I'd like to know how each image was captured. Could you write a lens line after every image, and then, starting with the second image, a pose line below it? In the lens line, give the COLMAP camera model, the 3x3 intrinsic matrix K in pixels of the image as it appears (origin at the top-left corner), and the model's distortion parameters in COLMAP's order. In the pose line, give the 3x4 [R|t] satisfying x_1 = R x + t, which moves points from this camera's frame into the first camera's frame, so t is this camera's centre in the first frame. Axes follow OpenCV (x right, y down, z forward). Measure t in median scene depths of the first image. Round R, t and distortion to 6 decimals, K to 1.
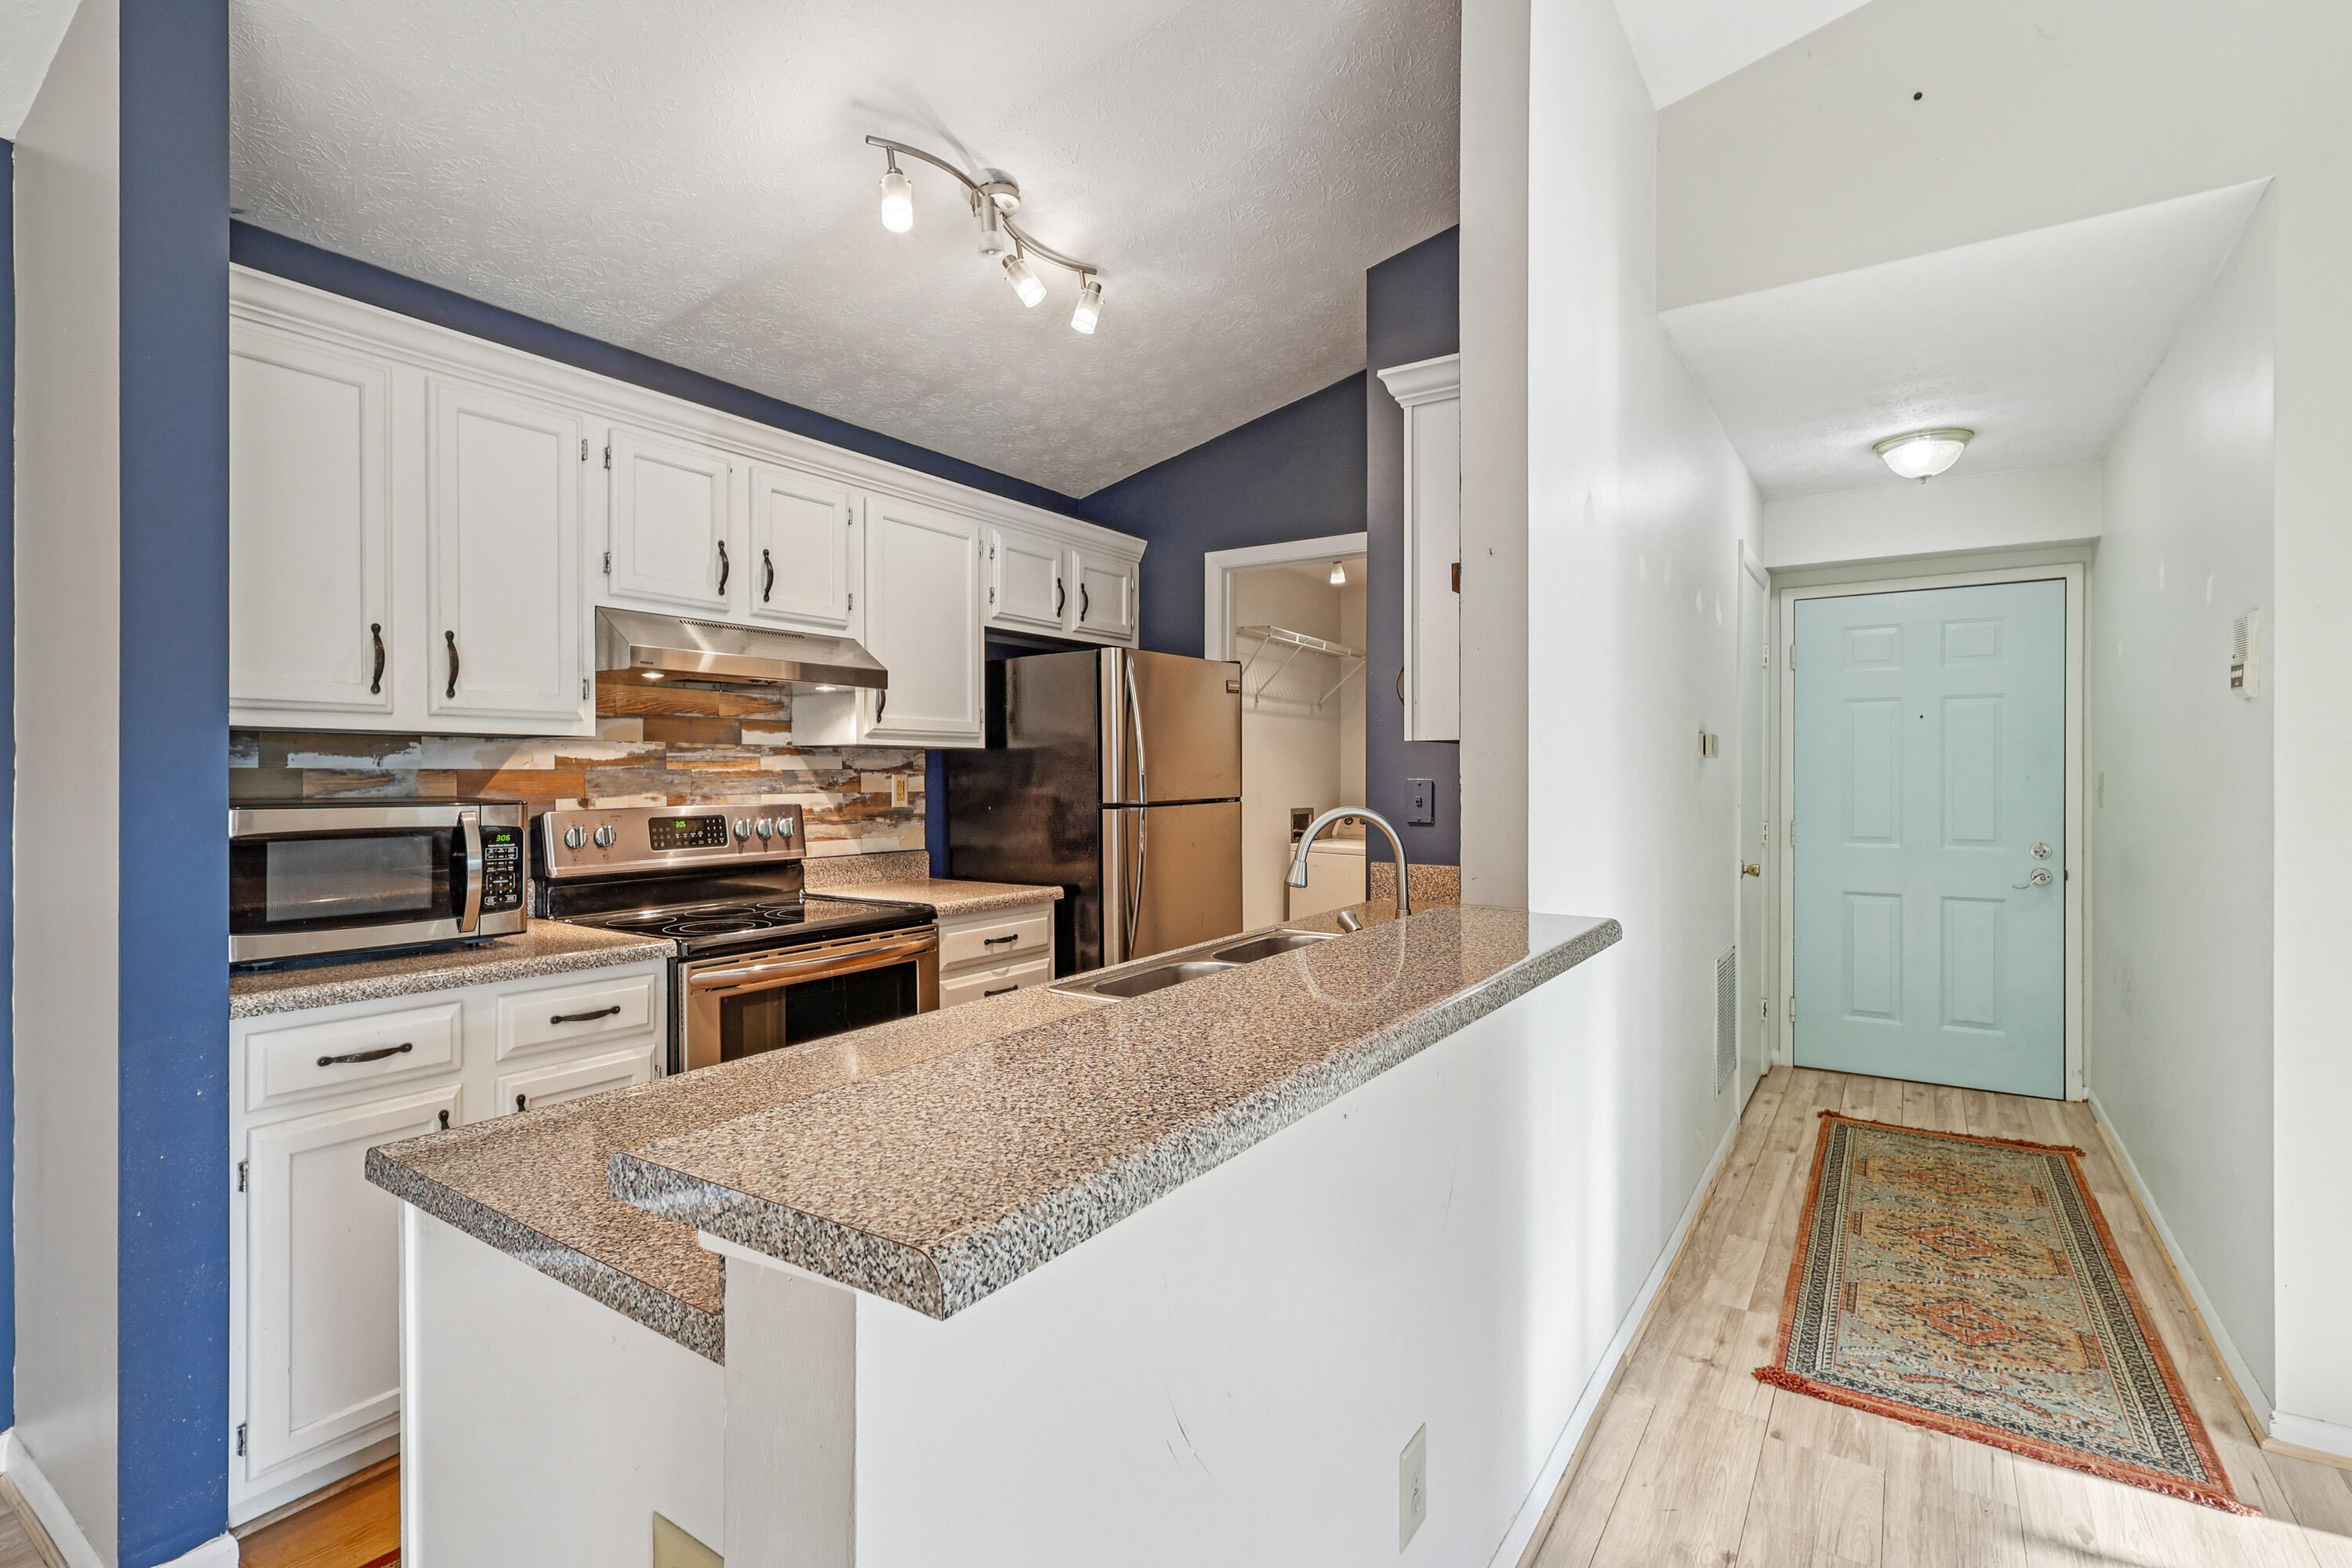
lens RADIAL K [[1093.9, 0, 1189.6], [0, 1093.9, 778.0], [0, 0, 1]] dist [0.000262, 0.001582]
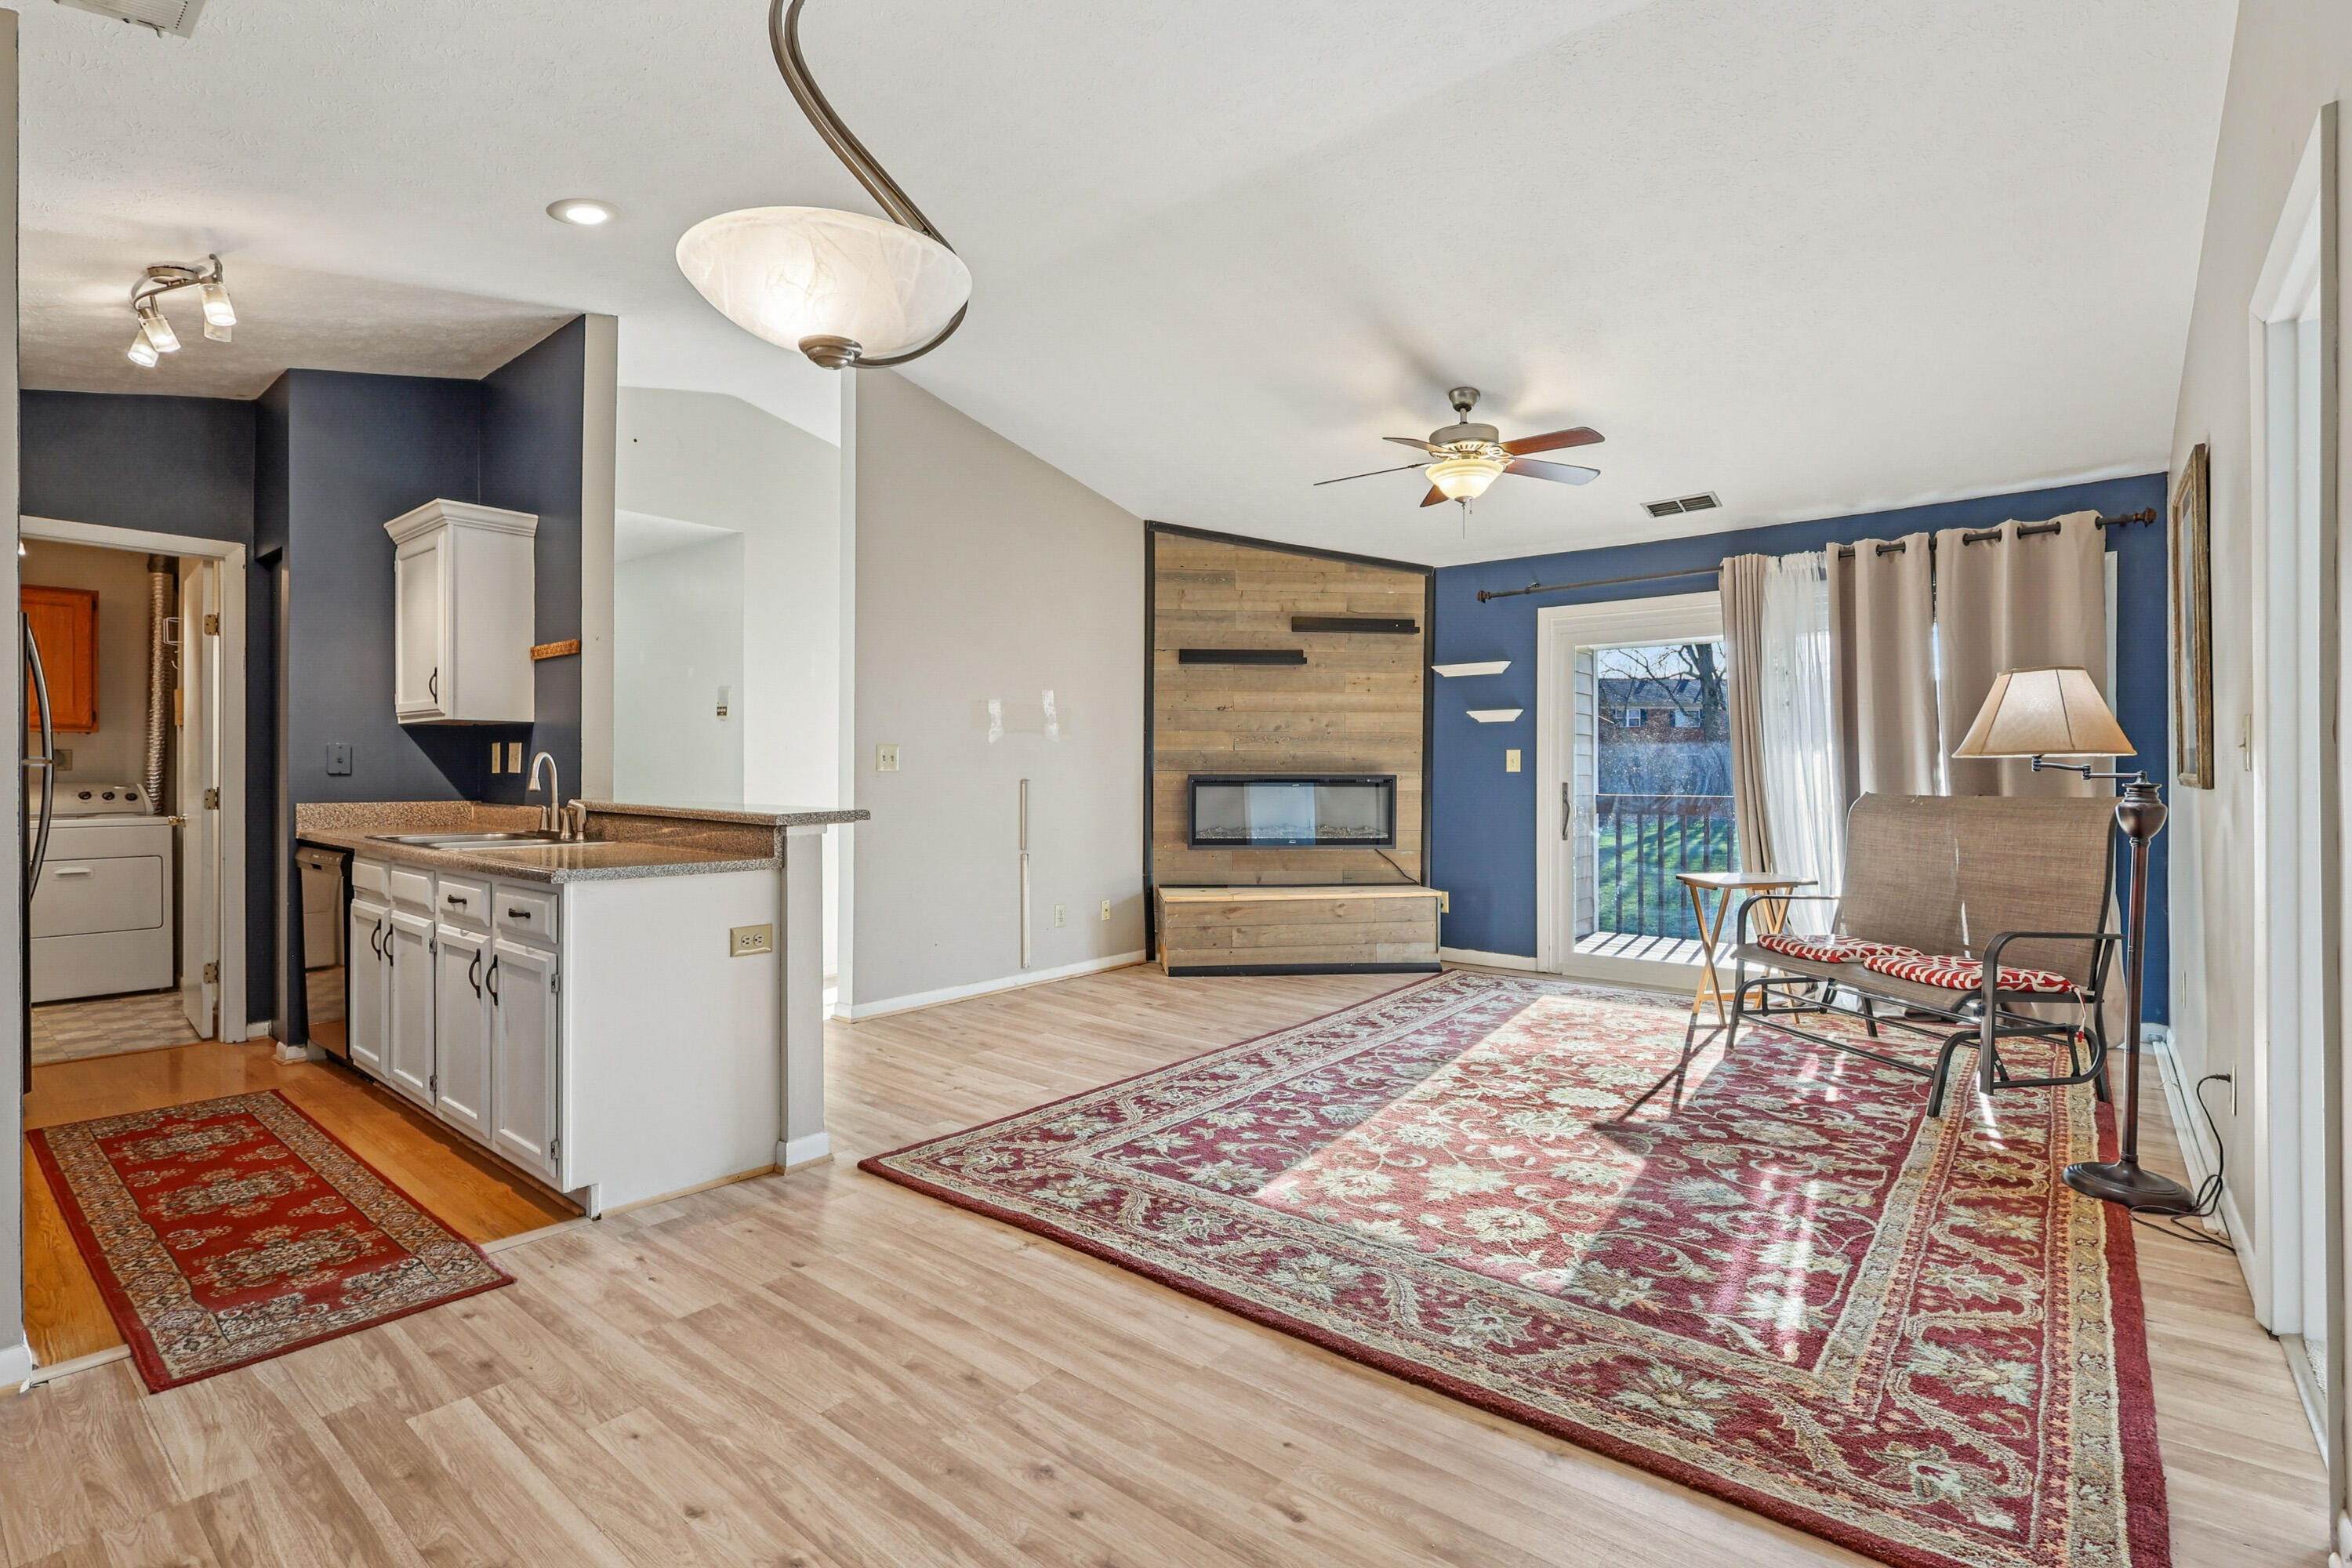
lens RADIAL K [[1093.9, 0, 1175.4], [0, 1093.9, 781.9], [0, 0, 1]] dist [0.000262, 0.001582]
pose [[0.100587, -0.005860, 0.994911, -0.997253], [0.001881, 0.999982, 0.005699, 0.039668], [-0.994926, 0.001298, 0.100596, -0.210811]]
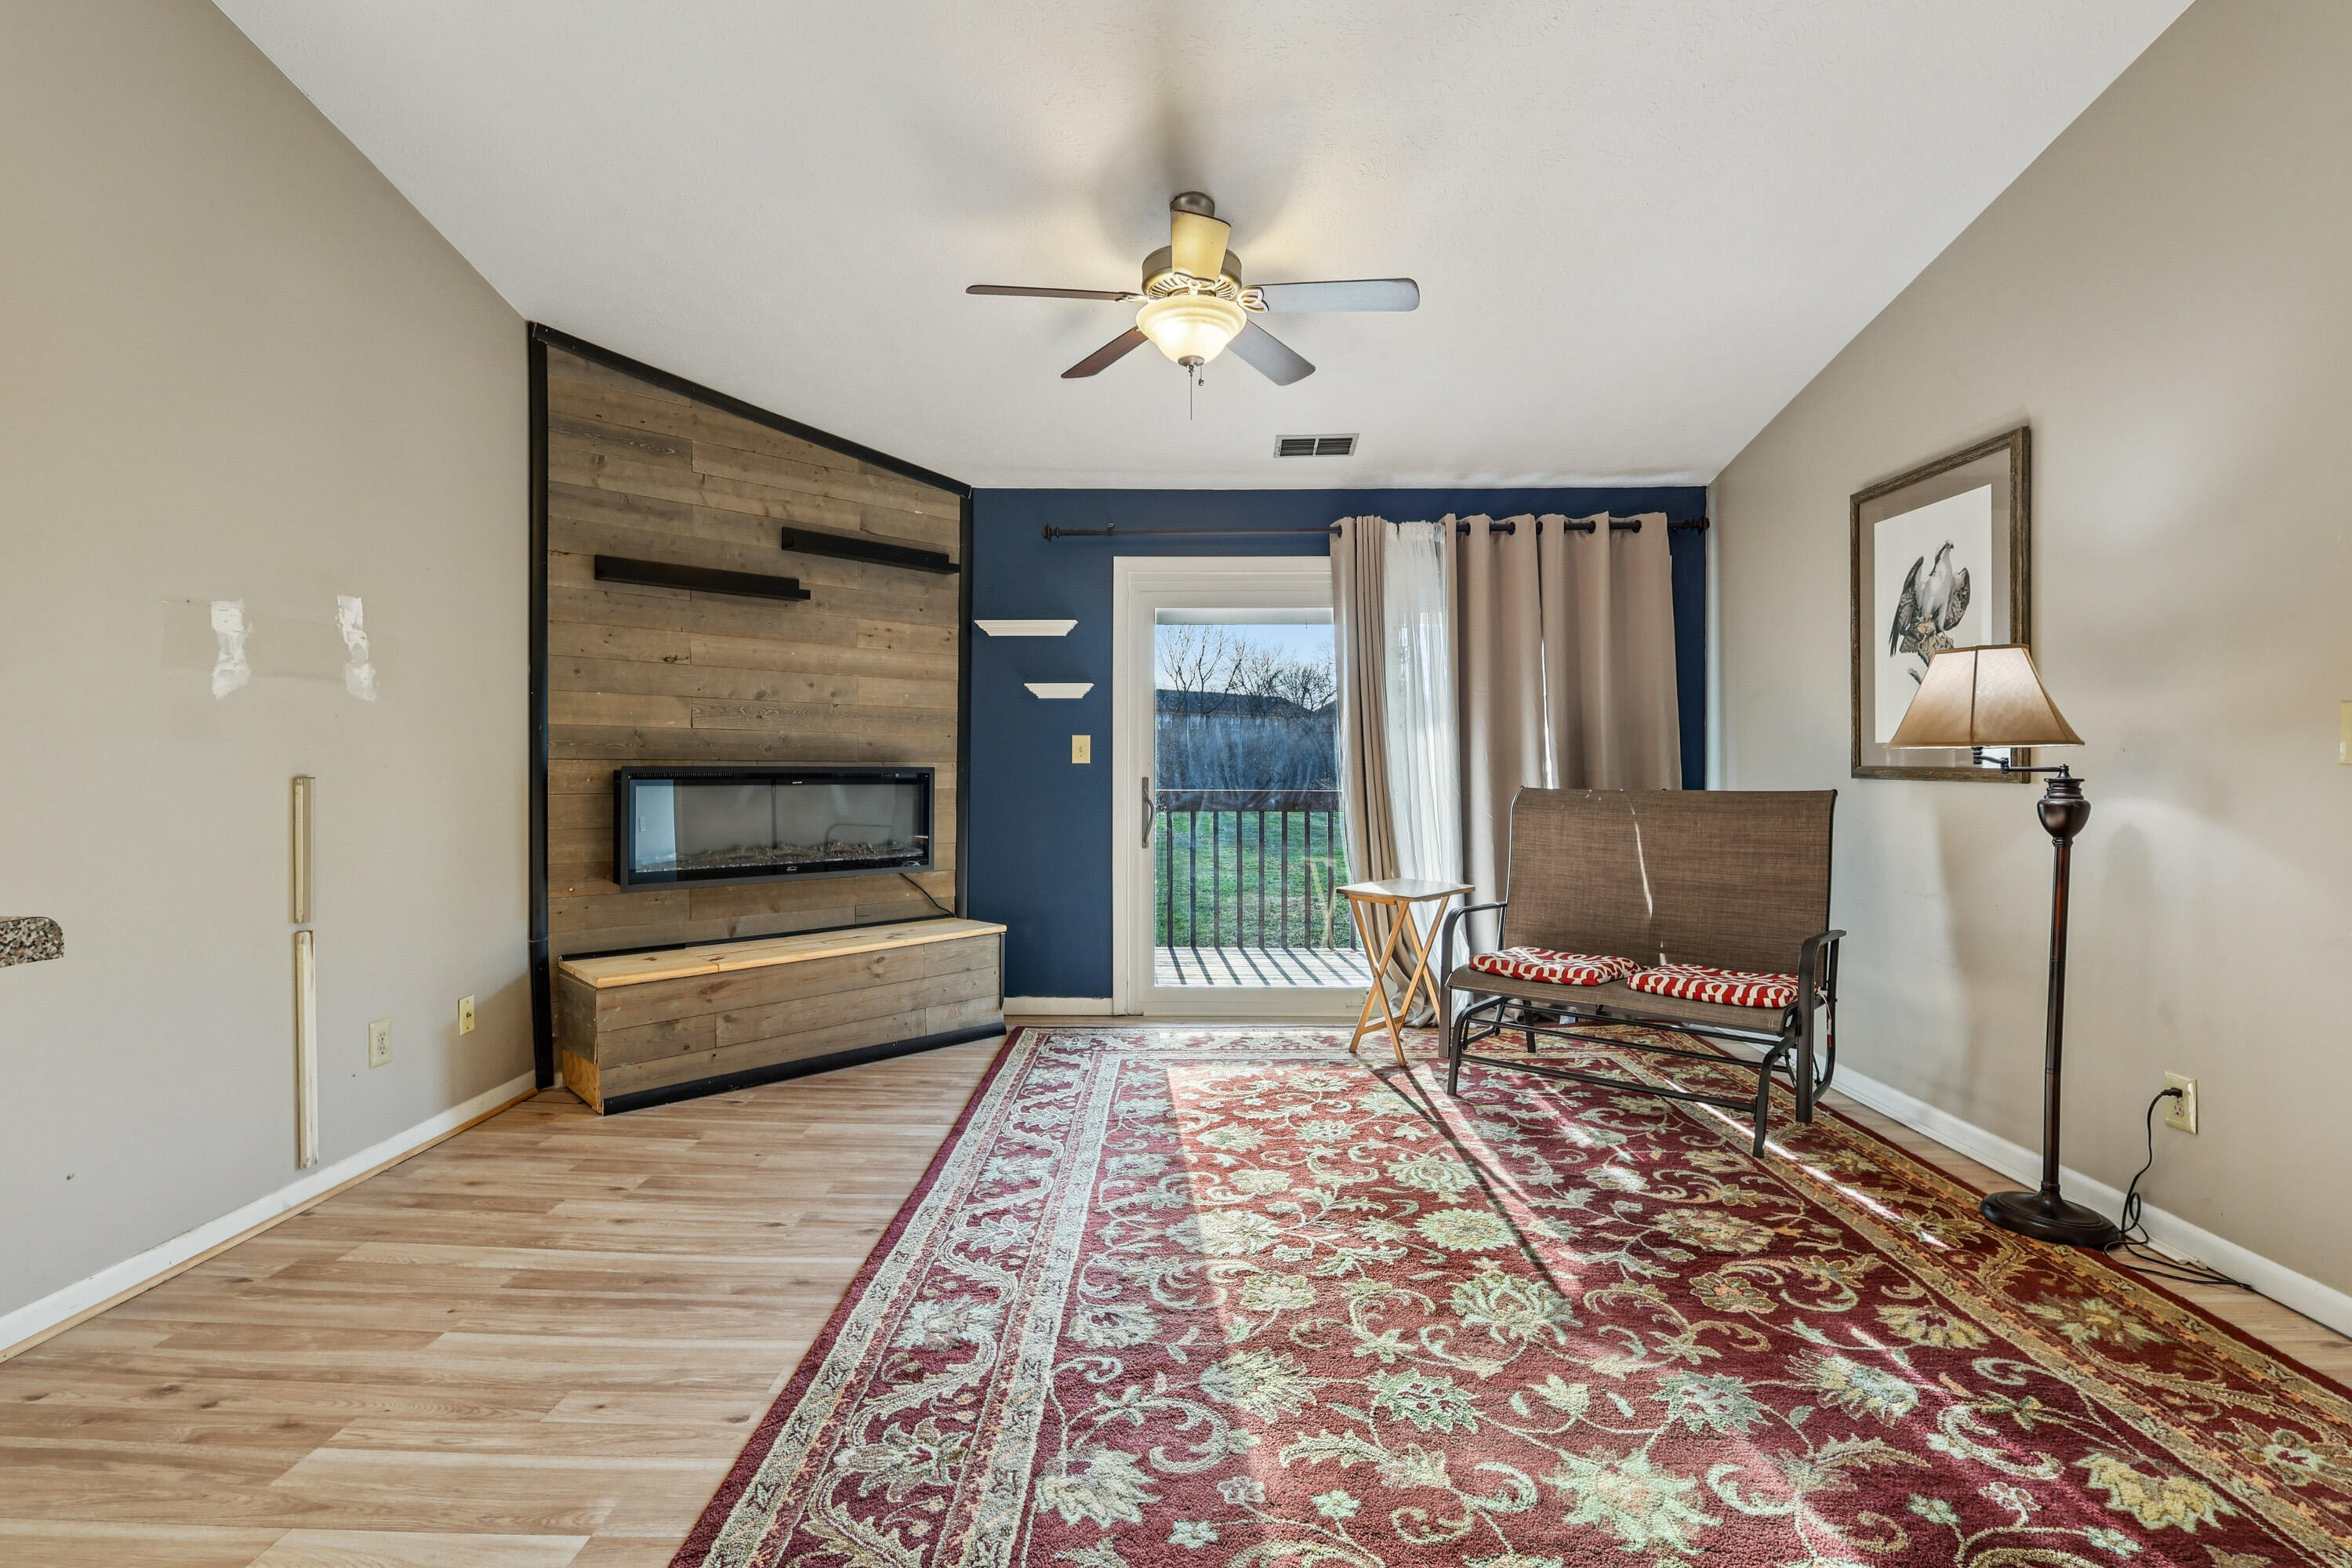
lens RADIAL K [[1093.9, 0, 1179.4], [0, 1093.9, 785.9], [0, 0, 1]] dist [0.000262, 0.001582]
pose [[-0.542245, -0.014429, 0.840097, -0.367534], [0.000967, 0.999841, 0.017796, 0.038309], [-0.840220, 0.010462, -0.542145, 0.088359]]
